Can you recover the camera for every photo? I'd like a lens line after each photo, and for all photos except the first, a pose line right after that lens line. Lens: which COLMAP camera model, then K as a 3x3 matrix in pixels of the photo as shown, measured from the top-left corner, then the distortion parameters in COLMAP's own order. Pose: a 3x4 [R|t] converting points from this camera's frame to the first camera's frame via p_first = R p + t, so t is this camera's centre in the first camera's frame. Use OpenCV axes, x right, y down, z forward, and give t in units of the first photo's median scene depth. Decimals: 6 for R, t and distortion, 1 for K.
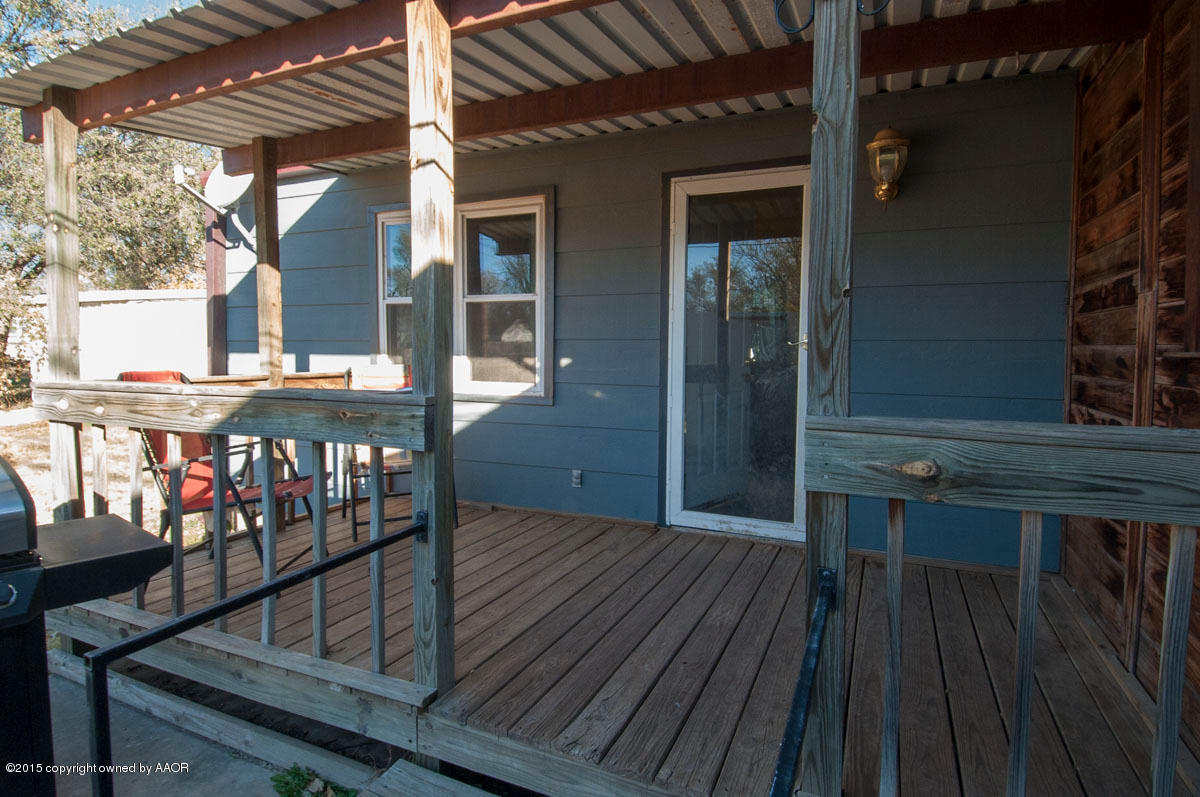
lens RADIAL K [[625.3, 0, 604.8], [0, 625.3, 387.2], [0, 0, 1]] dist [0.049538, -0.053303]
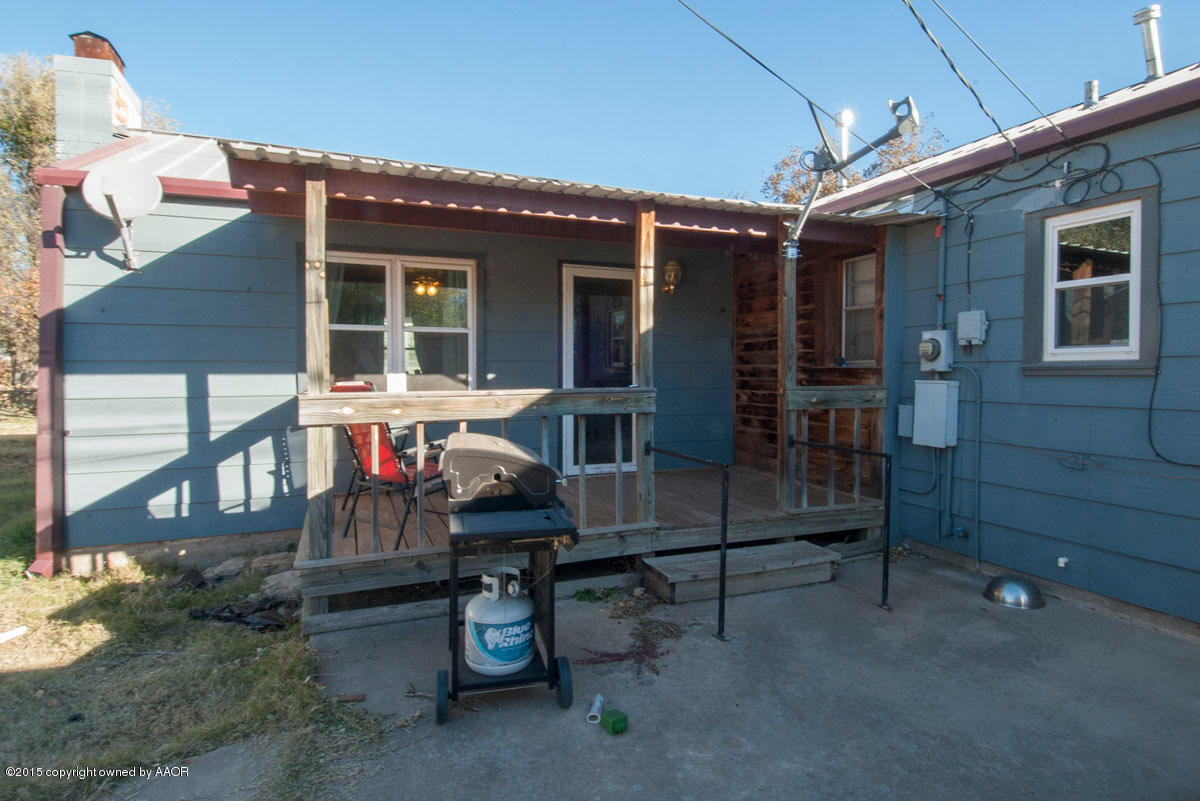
lens RADIAL K [[647.9, 0, 598.9], [0, 647.9, 387.0], [0, 0, 1]] dist [0.003757, -0.000366]
pose [[0.690764, -0.026122, 0.722609, -1.081821], [0.049673, 0.998701, -0.011381, 0.014550], [-0.721373, 0.043756, 0.691164, -0.233477]]
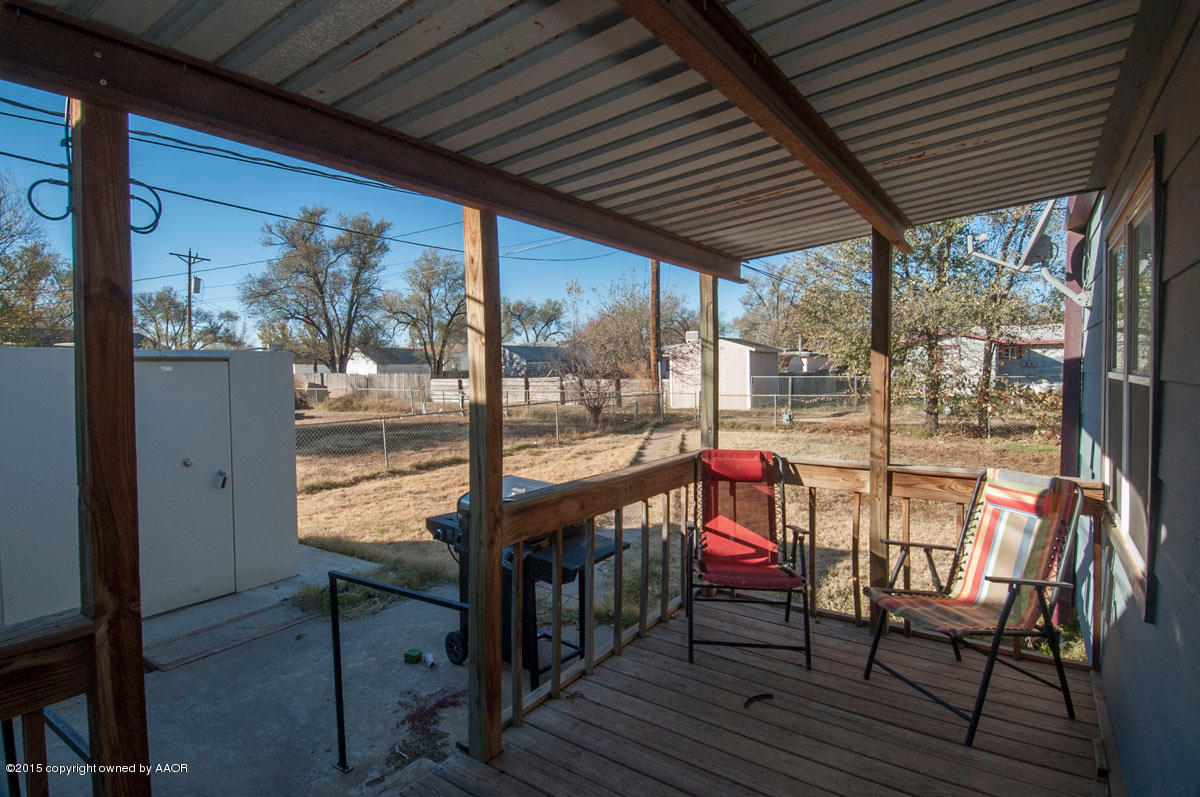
lens RADIAL K [[625.3, 0, 604.8], [0, 625.3, 387.2], [0, 0, 1]] dist [0.049538, -0.053303]
pose [[-0.170834, 0.028371, -0.984891, 0.473714], [-0.052991, 0.997874, 0.037937, -0.153041], [0.983874, 0.058672, -0.168968, 0.766628]]
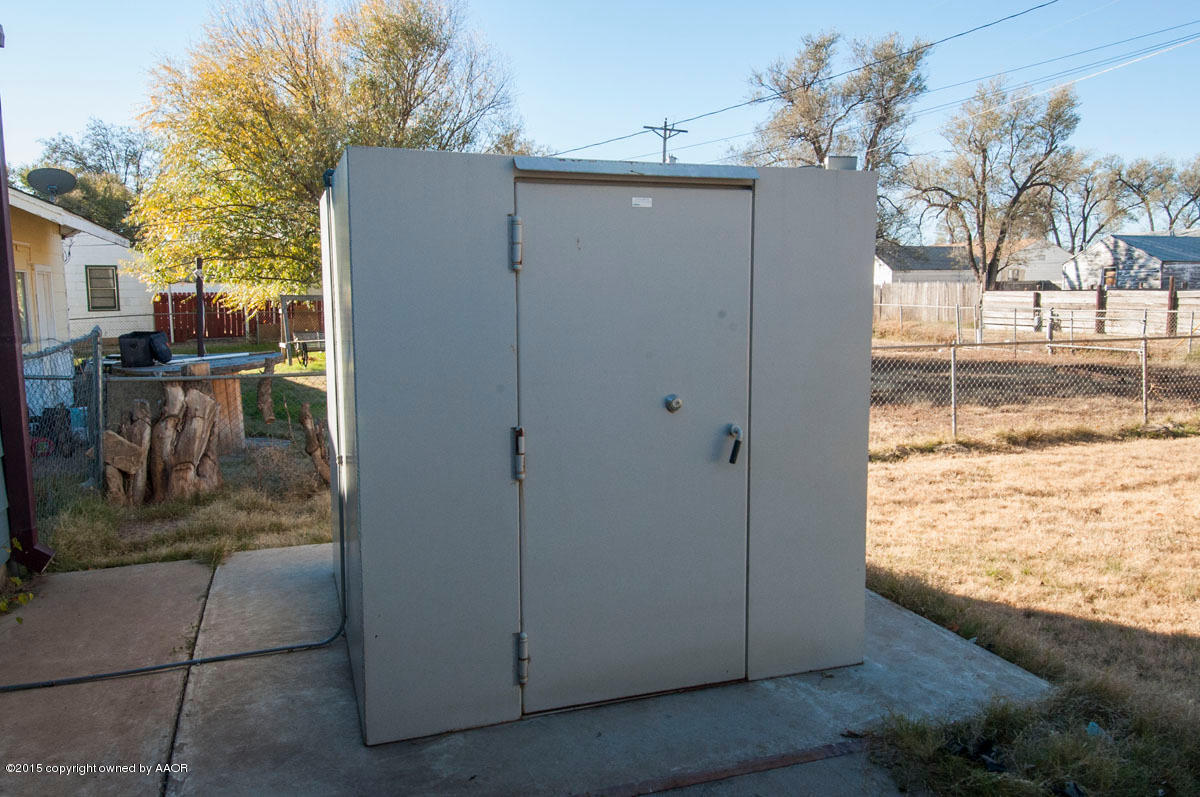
lens RADIAL K [[904.5, 0, 600.0], [0, 904.5, 398.5], [0, 0, 1]] dist [0.018254, -0.003970]
pose [[-0.728785, 0.083172, -0.679673, -0.026763], [-0.044087, 0.984837, 0.167788, -0.048959], [0.683322, 0.152246, -0.714067, 0.271603]]
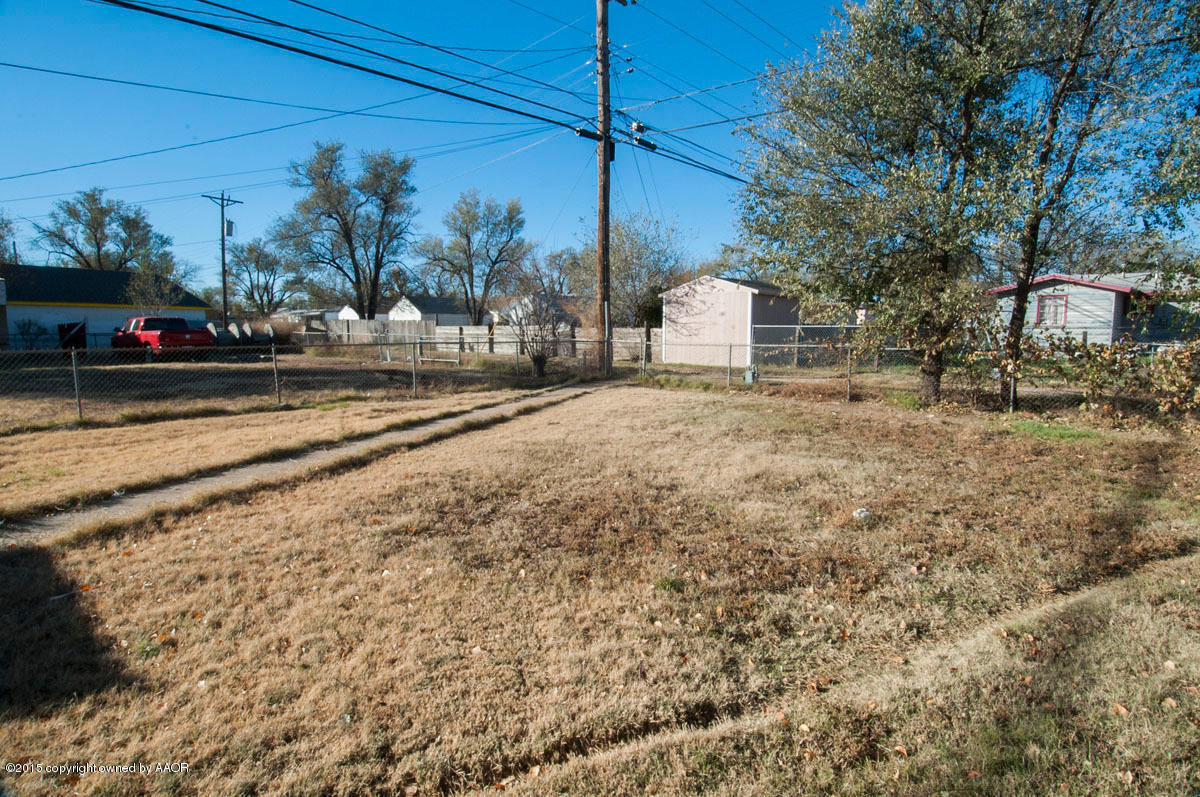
lens RADIAL K [[625.3, 0, 604.8], [0, 625.3, 387.2], [0, 0, 1]] dist [0.049538, -0.053303]
pose [[-0.337099, 0.083855, -0.937727, -0.972179], [-0.069520, 0.991089, 0.113618, -0.089814], [0.938899, 0.103491, -0.328266, 1.871398]]
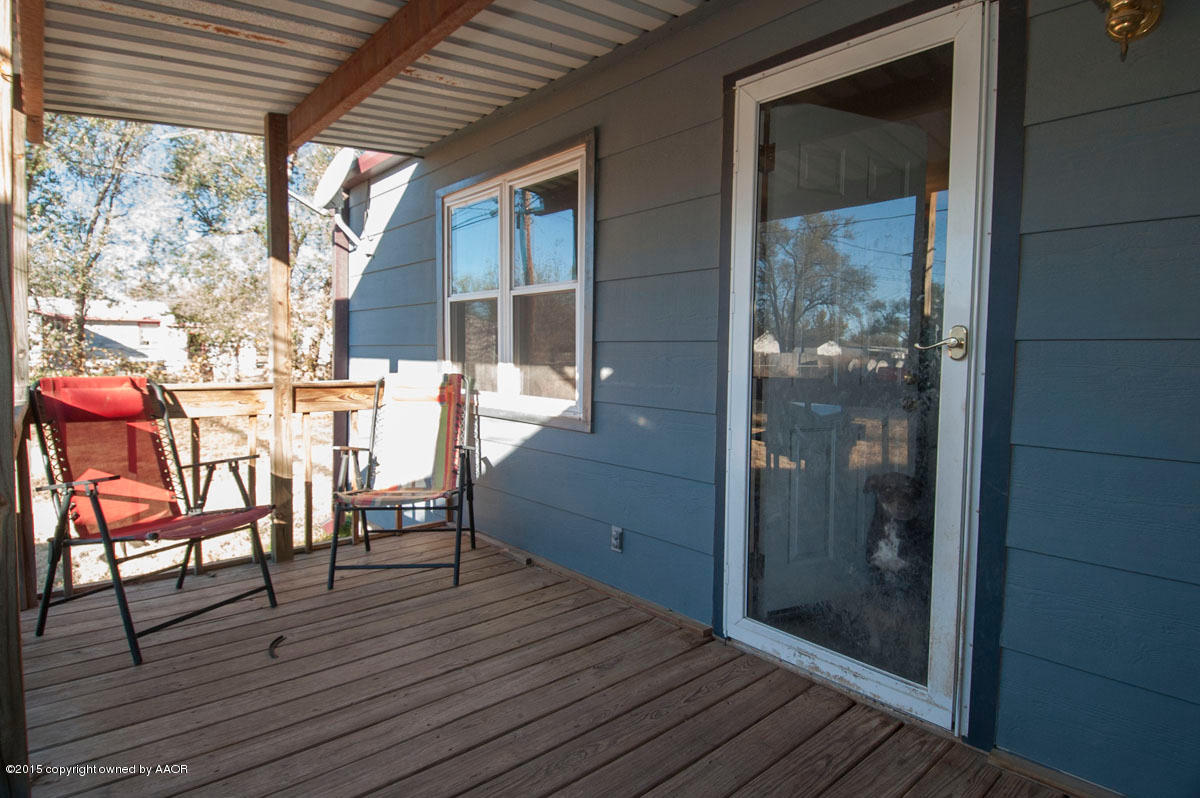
lens RADIAL K [[635.4, 0, 603.2], [0, 635.4, 386.0], [0, 0, 1]] dist [0.050337, -0.057717]
pose [[0.910753, 0.024506, -0.412225, 0.259084], [-0.029748, 0.999538, -0.006302, -0.023393], [0.411880, 0.018002, 0.911060, 0.377609]]
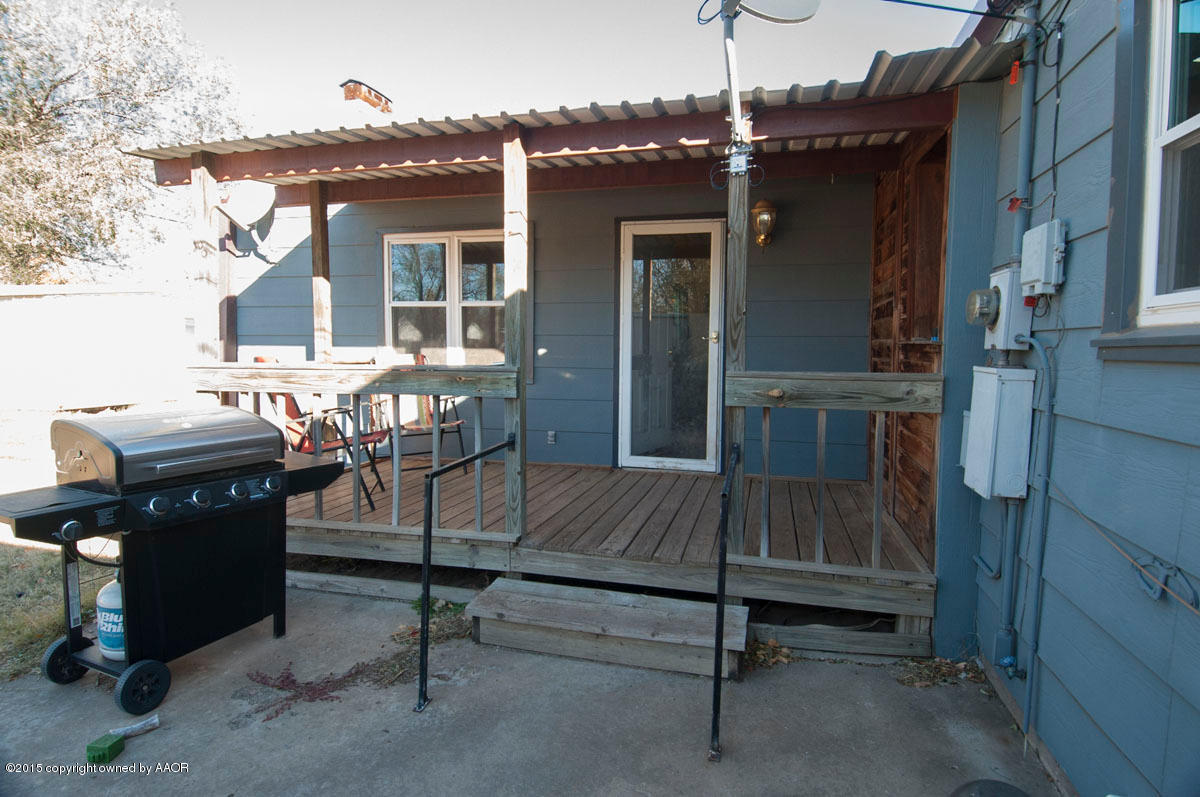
lens RADIAL K [[625.3, 0, 604.8], [0, 625.3, 387.2], [0, 0, 1]] dist [0.049538, -0.053303]
pose [[0.986349, -0.010307, 0.164345, -0.170670], [0.009406, 0.999936, 0.006256, 0.032847], [-0.164399, -0.004624, 0.986383, -0.401780]]
